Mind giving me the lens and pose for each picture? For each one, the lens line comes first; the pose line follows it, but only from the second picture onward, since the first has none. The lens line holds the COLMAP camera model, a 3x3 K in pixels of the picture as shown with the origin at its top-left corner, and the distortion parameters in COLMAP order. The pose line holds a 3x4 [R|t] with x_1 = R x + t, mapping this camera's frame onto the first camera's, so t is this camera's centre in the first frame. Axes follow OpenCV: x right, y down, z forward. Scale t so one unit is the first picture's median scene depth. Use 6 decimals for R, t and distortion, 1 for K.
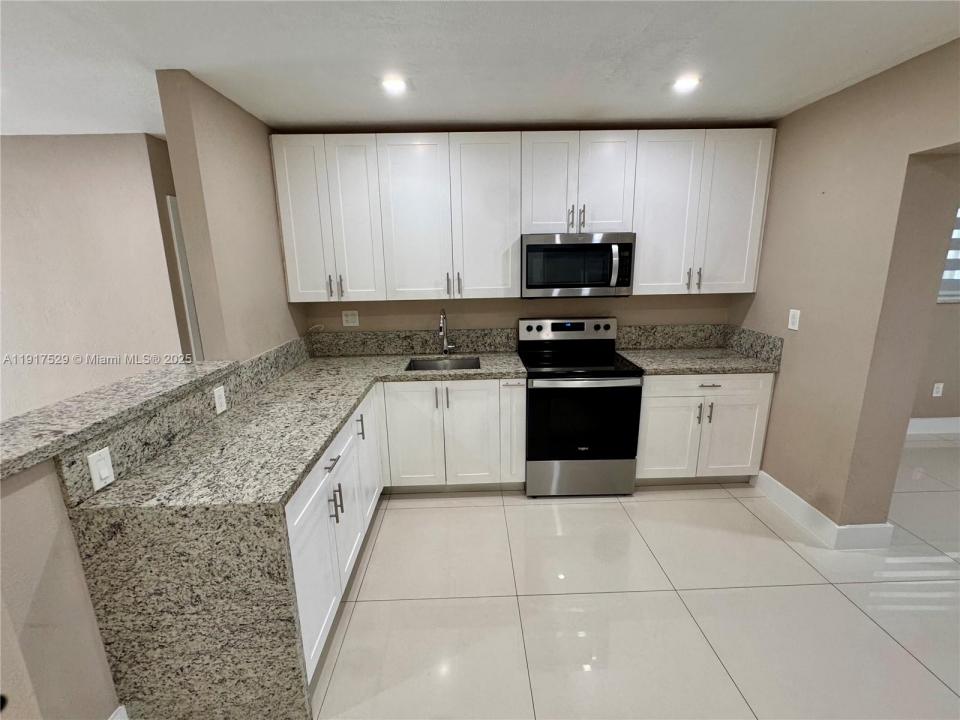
lens RADIAL K [[428.8, 0, 480.0], [0, 428.8, 360.0], [0, 0, 1]] dist [-0.000971, -0.000106]
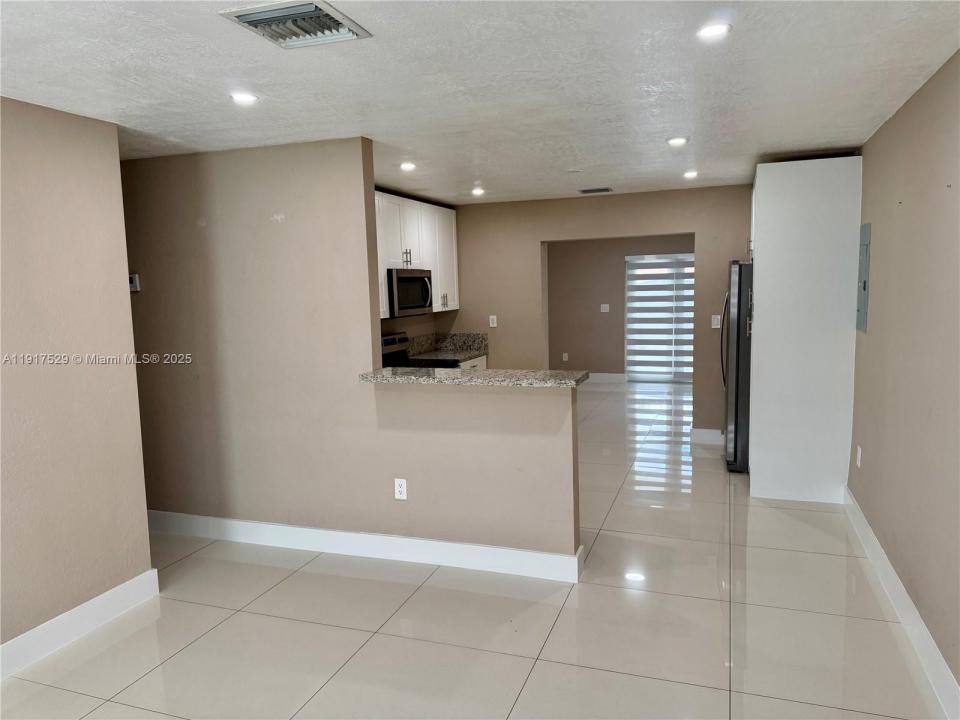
lens RADIAL K [[696.6, 0, 480.0], [0, 696.6, 360.0], [0, 0, 1]] dist [0.001208, 0.000399]
pose [[0.360984, -0.094581, 0.927764, -1.888463], [0.231723, 0.972740, 0.009005, 0.019766], [-0.903325, 0.211734, 0.373060, 0.032126]]
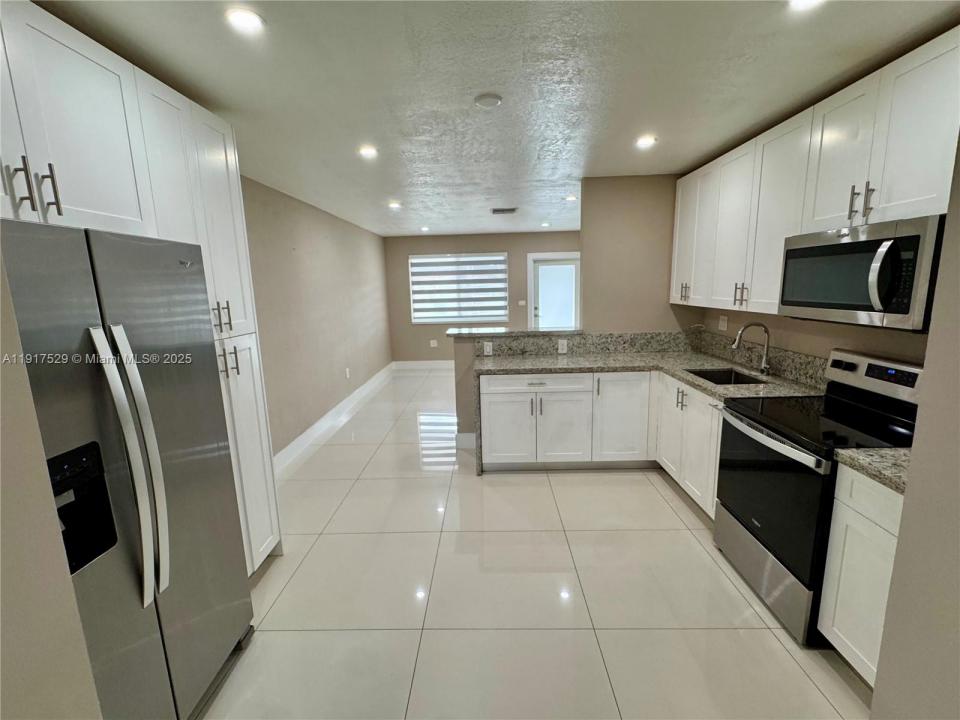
lens RADIAL K [[428.8, 0, 480.0], [0, 428.8, 360.0], [0, 0, 1]] dist [-0.000971, -0.000106]
pose [[-0.051770, 0.194437, -0.979548, 0.916334], [-0.203534, 0.958221, 0.200961, -0.112047], [0.977698, 0.209775, -0.010033, 0.473680]]
